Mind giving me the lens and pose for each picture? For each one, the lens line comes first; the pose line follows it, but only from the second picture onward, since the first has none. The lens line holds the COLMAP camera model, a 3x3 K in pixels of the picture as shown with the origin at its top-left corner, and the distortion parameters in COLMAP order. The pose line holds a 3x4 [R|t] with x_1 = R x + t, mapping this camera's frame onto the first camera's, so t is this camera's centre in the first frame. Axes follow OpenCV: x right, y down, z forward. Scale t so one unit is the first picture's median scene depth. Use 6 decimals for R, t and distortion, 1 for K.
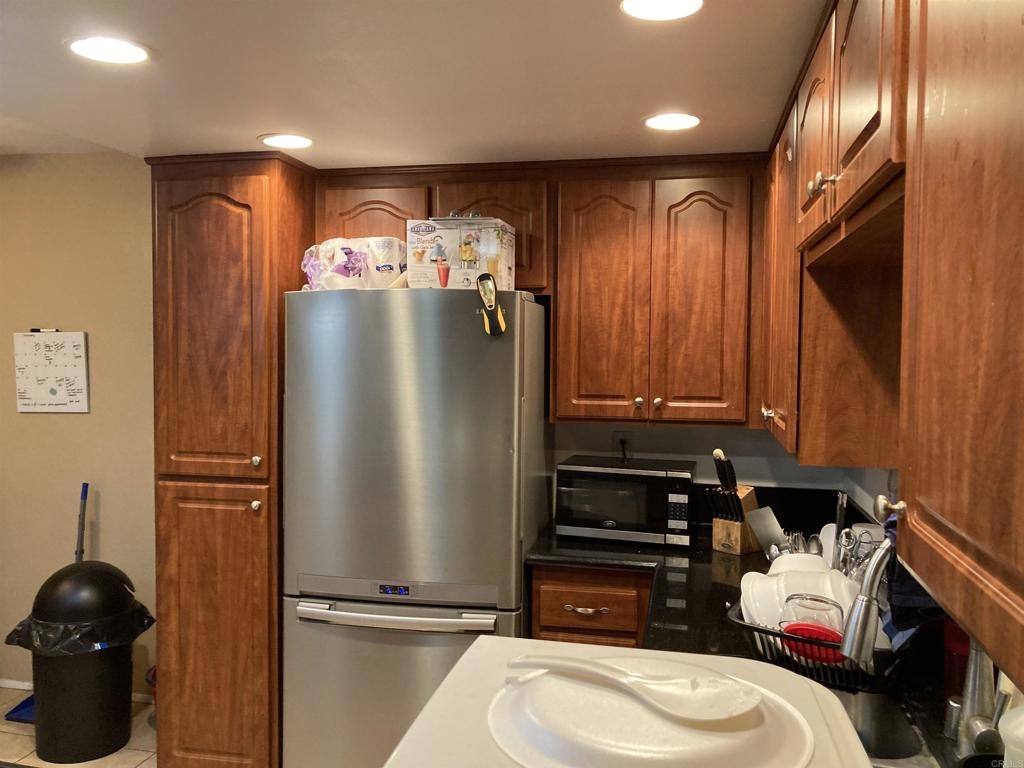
lens RADIAL K [[835.7, 0, 512.0], [0, 835.7, 384.0], [0, 0, 1]] dist [0.038119, -0.003039]
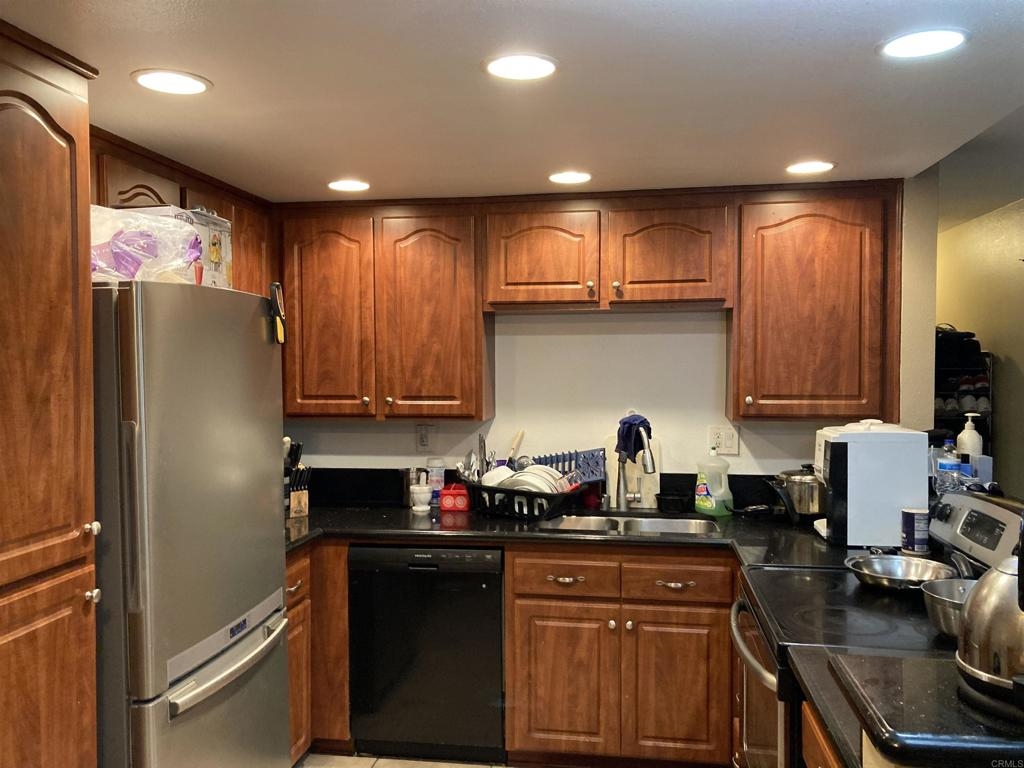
lens RADIAL K [[855.4, 0, 511.7], [0, 855.4, 371.5], [0, 0, 1]] dist [0.039271, 0.000067]
pose [[-0.059759, -0.022418, 0.997961, -0.994244], [0.044004, 0.998717, 0.025070, -0.034118], [-0.997242, 0.045413, -0.058696, 0.703067]]
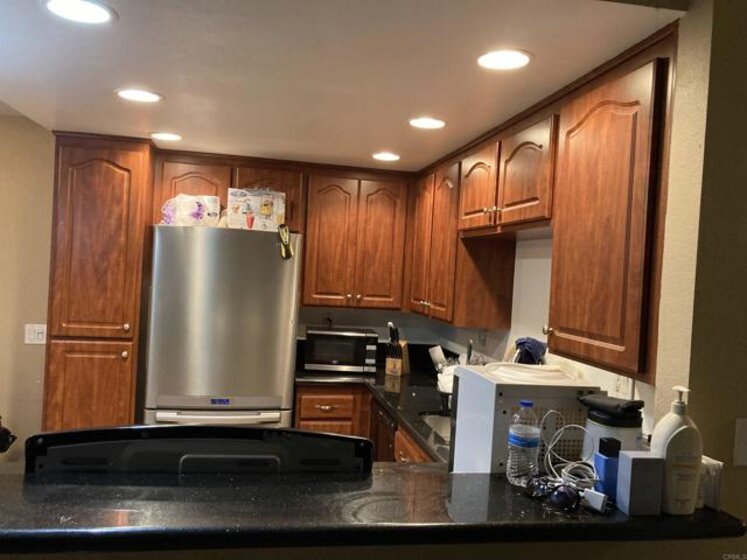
lens RADIAL K [[603.5, 0, 373.5], [0, 603.5, 280.0], [0, 0, 1]] dist [0.004673, 0.008192]
pose [[0.915922, 0.037916, 0.399562, -0.336207], [-0.032532, 0.999266, -0.020250, 0.009037], [-0.400036, 0.005549, 0.916483, -0.255513]]
